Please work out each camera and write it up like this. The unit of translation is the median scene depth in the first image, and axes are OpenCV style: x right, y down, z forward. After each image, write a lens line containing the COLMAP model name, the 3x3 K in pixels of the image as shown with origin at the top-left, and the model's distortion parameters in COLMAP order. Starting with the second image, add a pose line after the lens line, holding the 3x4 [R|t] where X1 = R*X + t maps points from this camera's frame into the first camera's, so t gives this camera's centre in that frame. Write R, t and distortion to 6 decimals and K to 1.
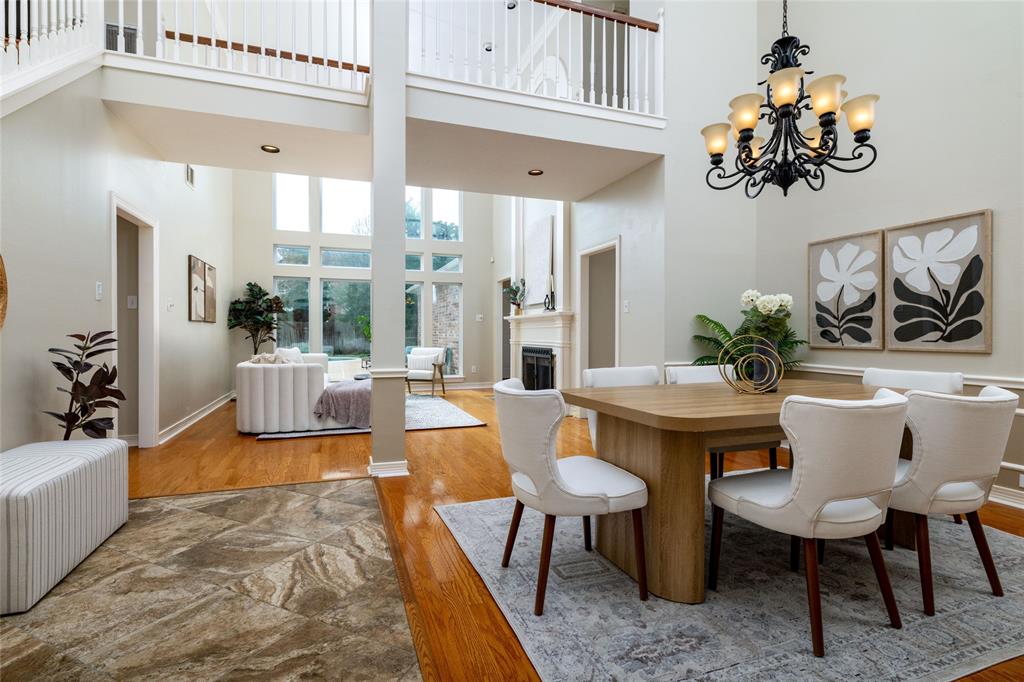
lens RADIAL K [[505.0, 0, 512.0], [0, 505.0, 341.0], [0, 0, 1]] dist [-0.000066, 0.000443]
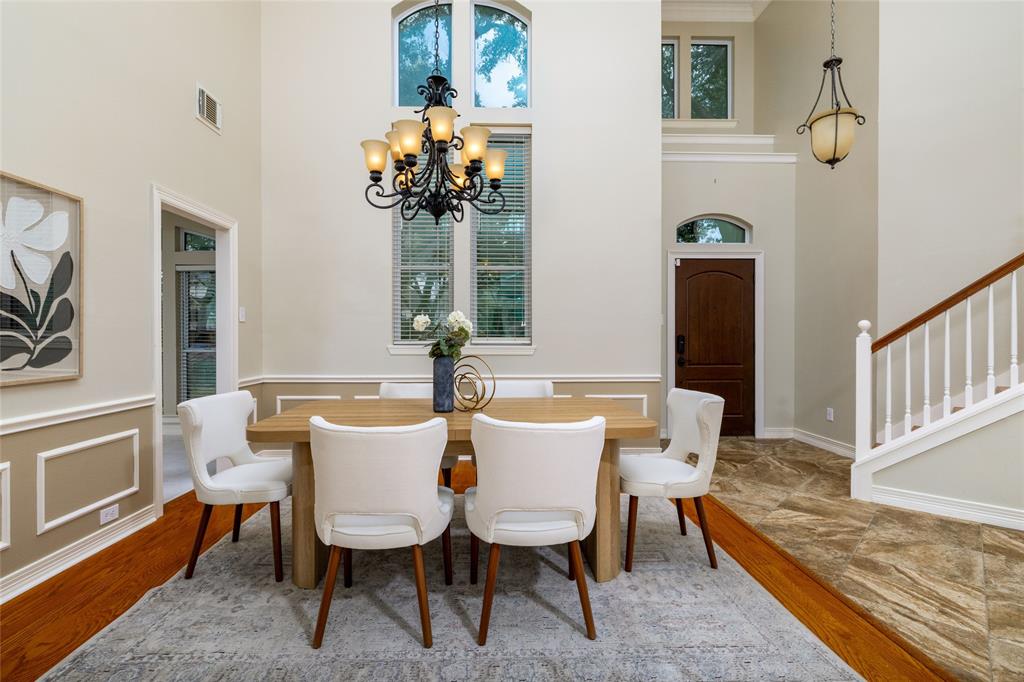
lens RADIAL K [[484.2, 0, 510.2], [0, 484.2, 336.1], [0, 0, 1]] dist [0.000758, 0.000074]
pose [[-0.949821, -0.002974, 0.312779, 0.055529], [0.001632, 0.999894, 0.014463, -0.051443], [-0.312789, 0.014248, -0.949716, 1.481854]]
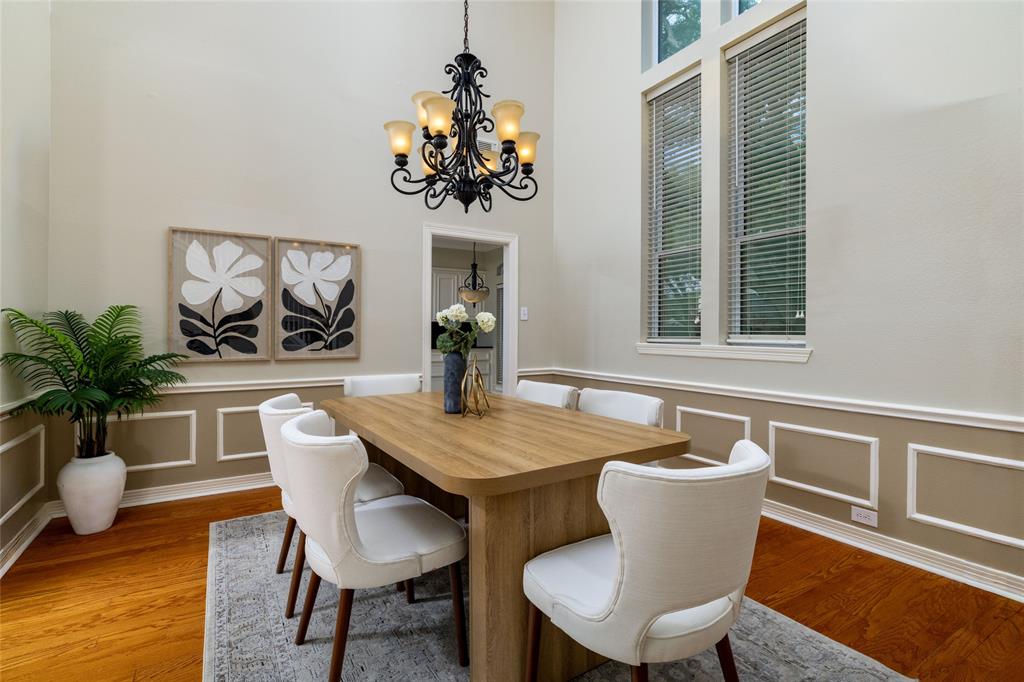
lens RADIAL K [[482.1, 0, 504.9], [0, 482.1, 324.7], [0, 0, 1]] dist [0.002328, 0.000627]
pose [[-0.199747, -0.008707, 0.979809, -0.318631], [0.000184, 0.999960, 0.008924, -0.068829], [-0.979848, 0.001963, -0.199737, 0.861283]]
